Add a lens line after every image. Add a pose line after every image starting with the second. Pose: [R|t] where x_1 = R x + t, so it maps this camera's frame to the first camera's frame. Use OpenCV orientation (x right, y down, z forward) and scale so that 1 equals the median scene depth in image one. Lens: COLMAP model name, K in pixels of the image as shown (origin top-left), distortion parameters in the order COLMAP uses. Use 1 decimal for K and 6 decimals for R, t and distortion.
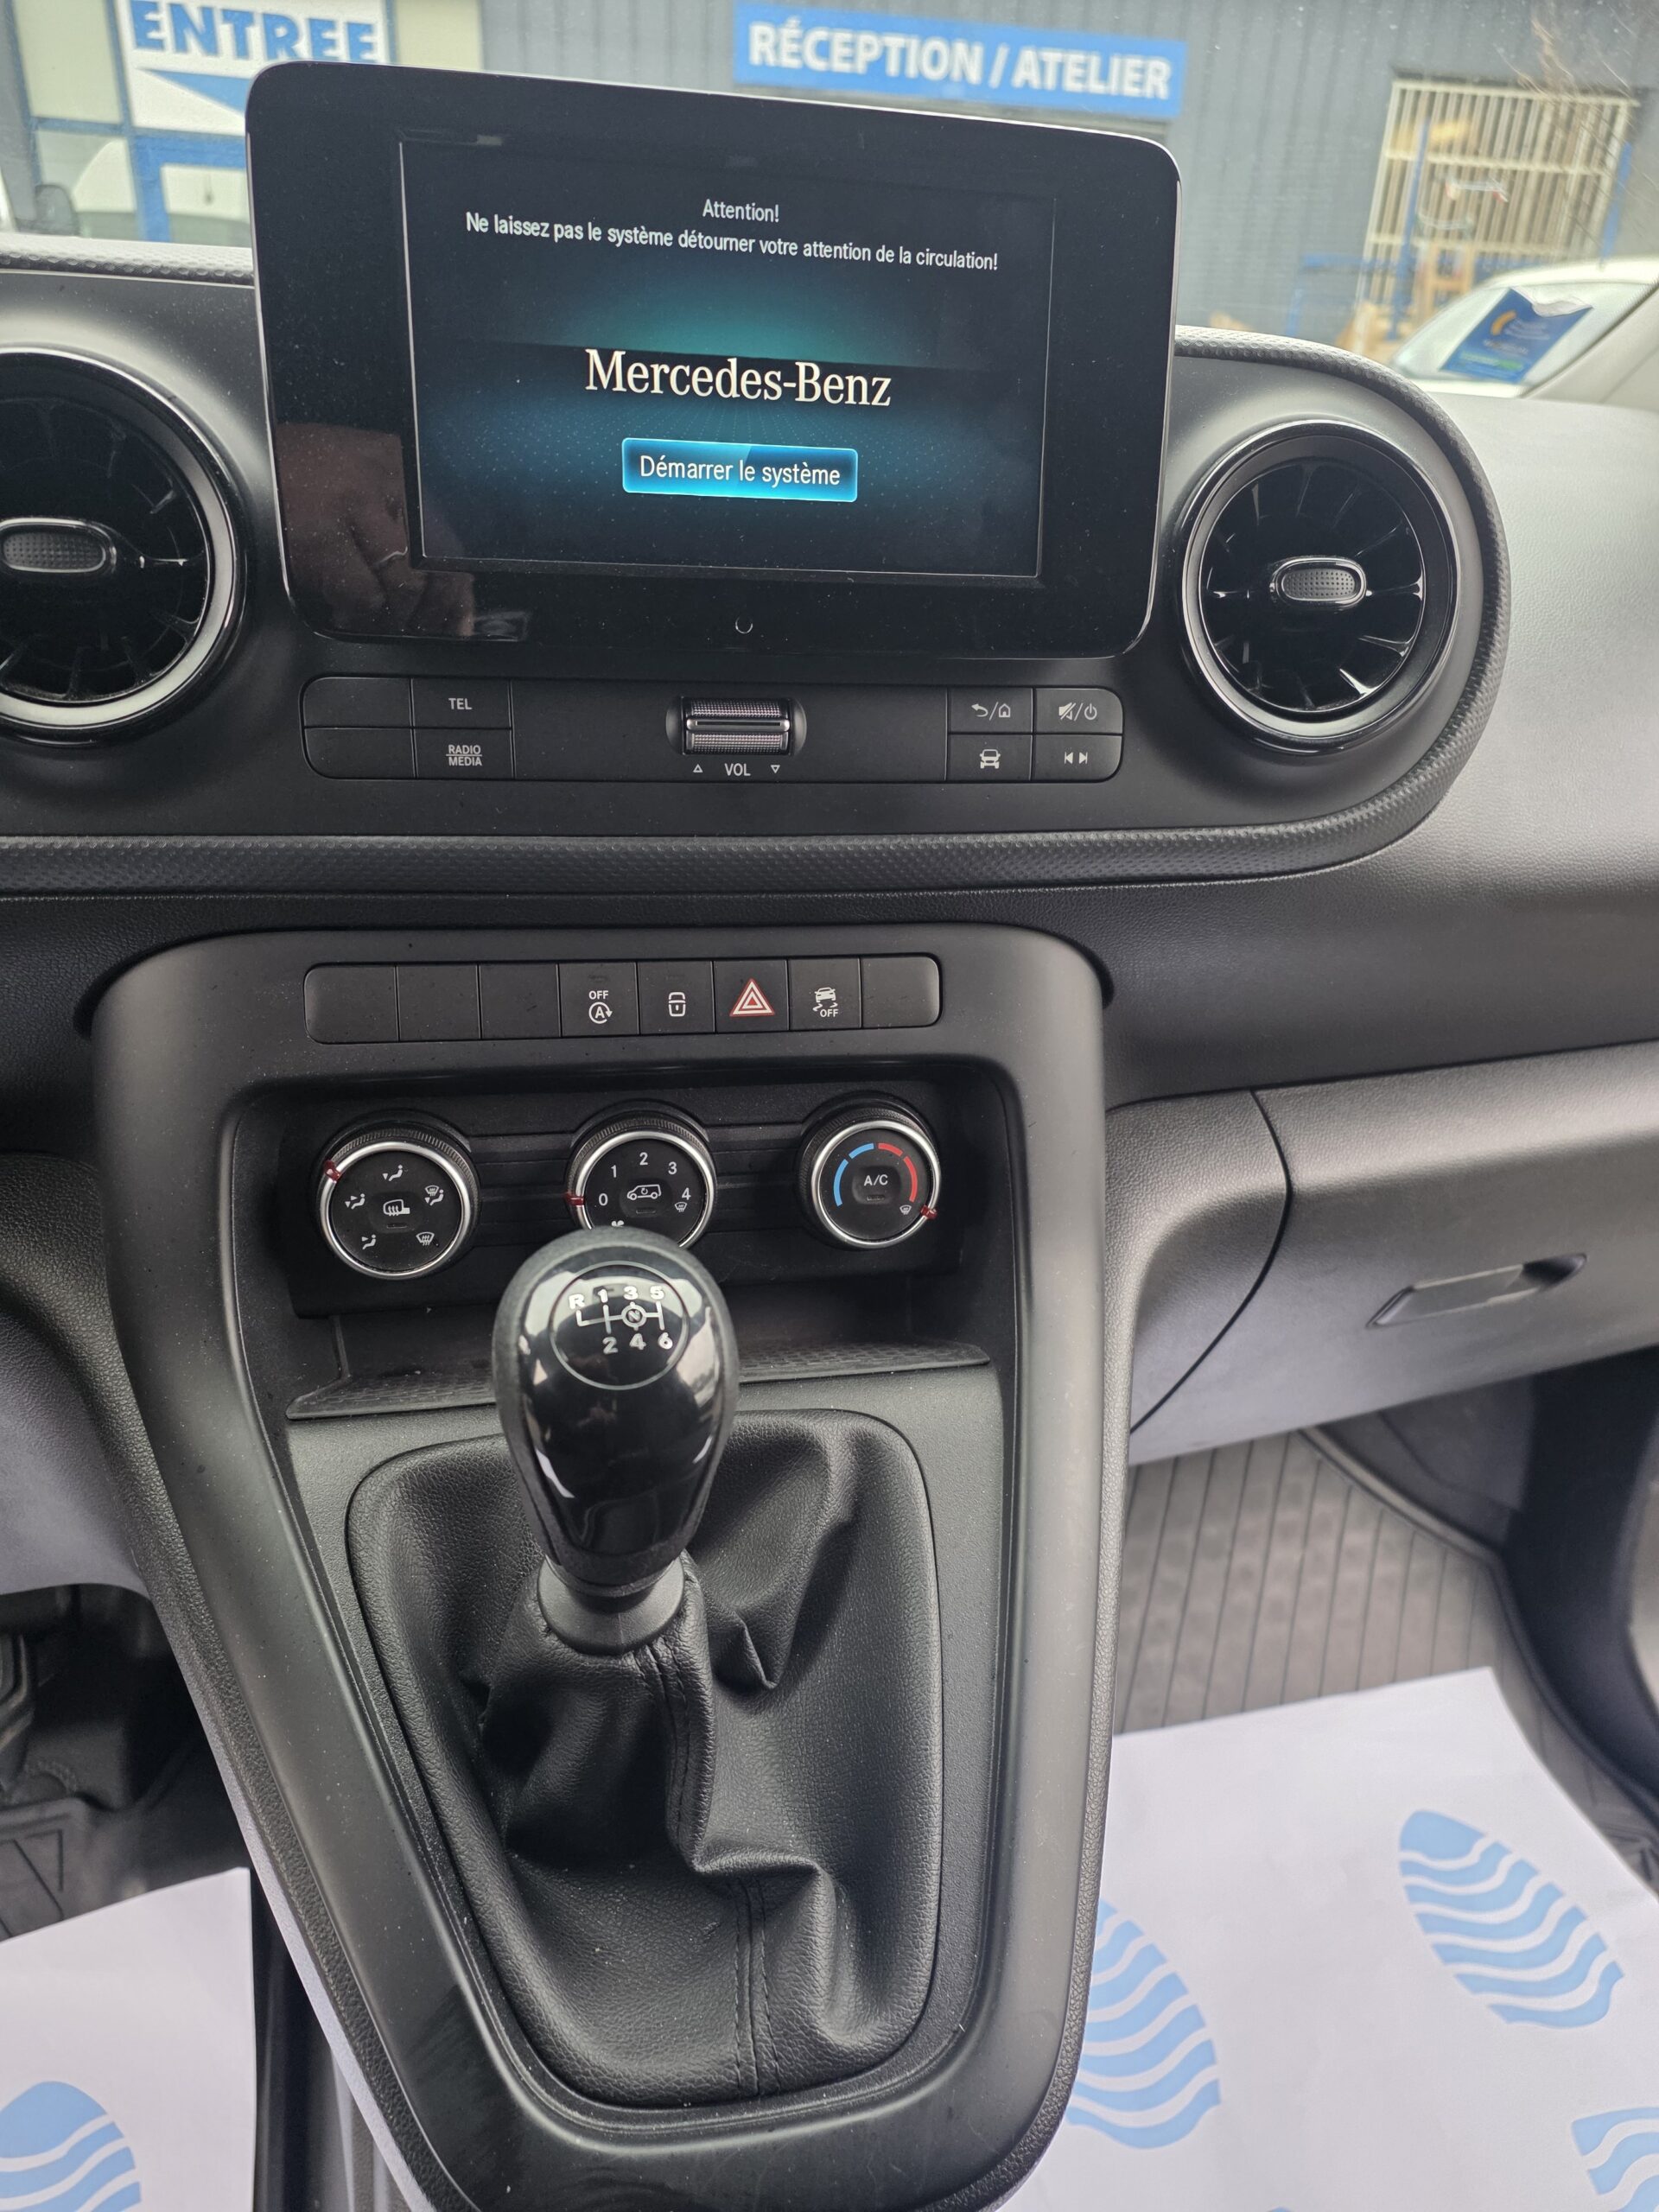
lens RADIAL K [[1483.9, 0, 835.9], [0, 1483.9, 1122.4], [0, 0, 1]] dist [0.040738, -0.036617]
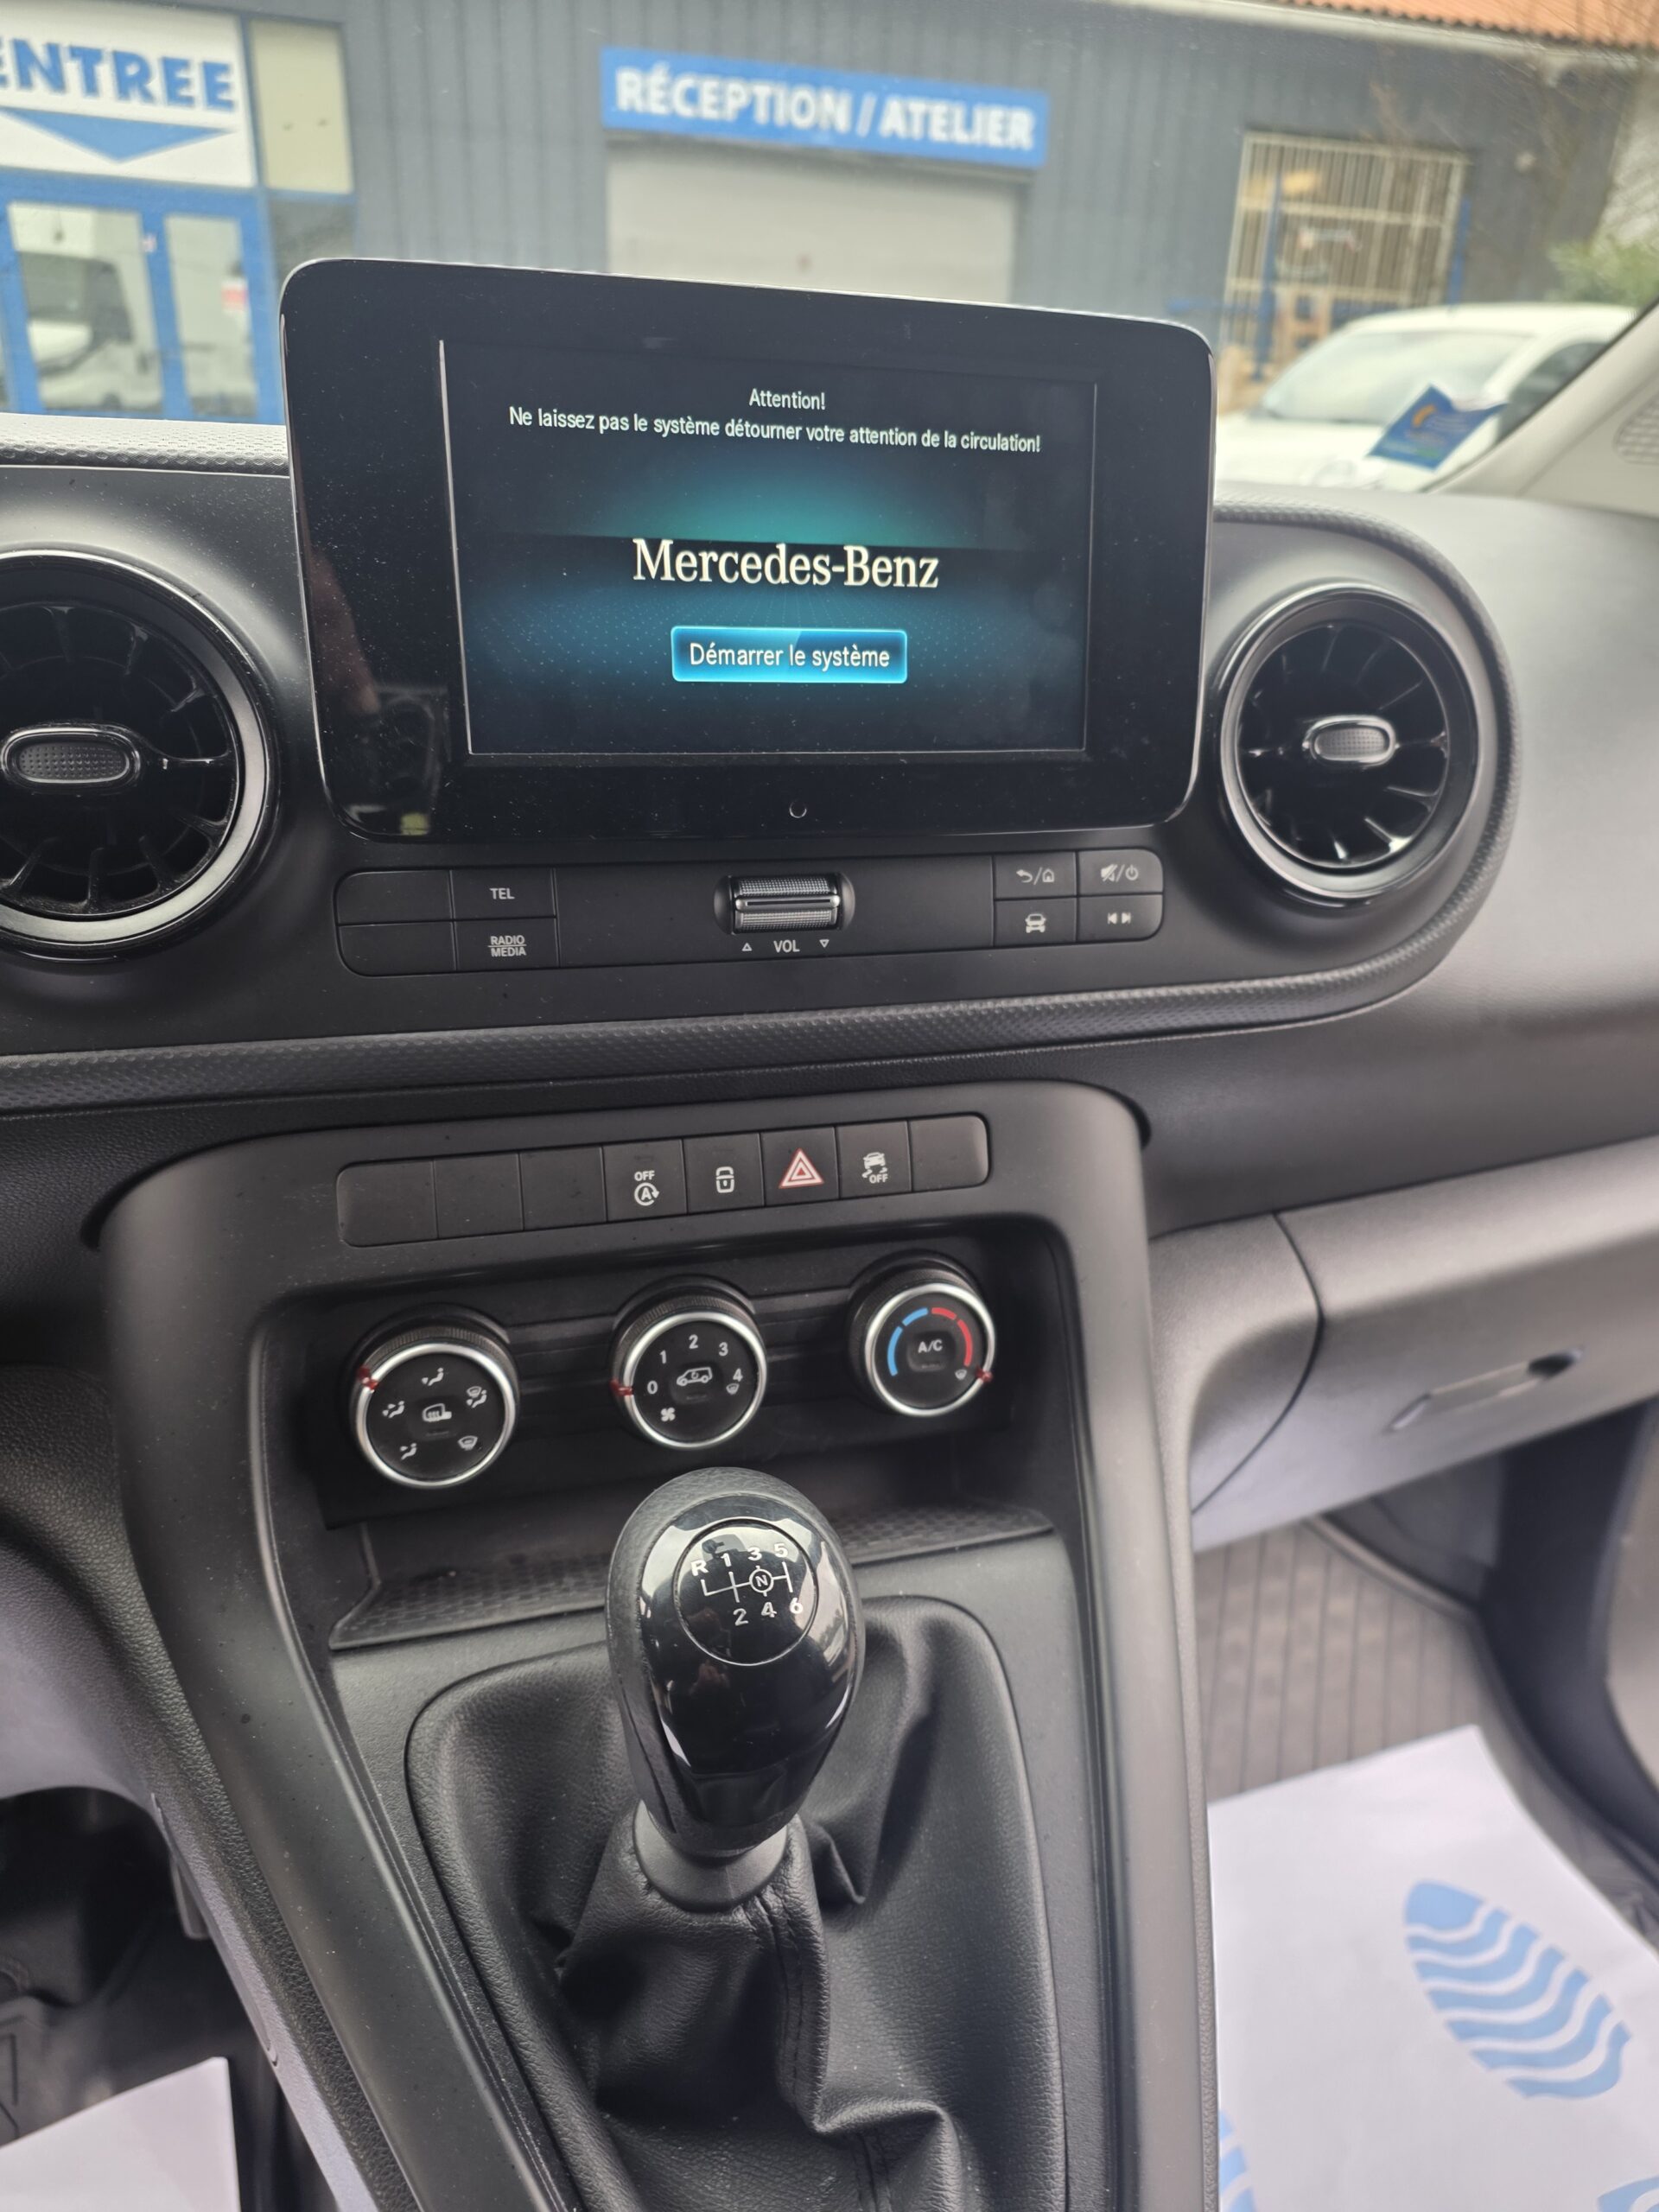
lens RADIAL K [[1497.5, 0, 857.0], [0, 1497.5, 1103.8], [0, 0, 1]] dist [0.037917, -0.036654]
pose [[0.995752, -0.039969, 0.082949, -0.102139], [0.042327, 0.998742, -0.026868, -0.102301], [-0.081770, 0.030265, 0.996192, 0.022499]]
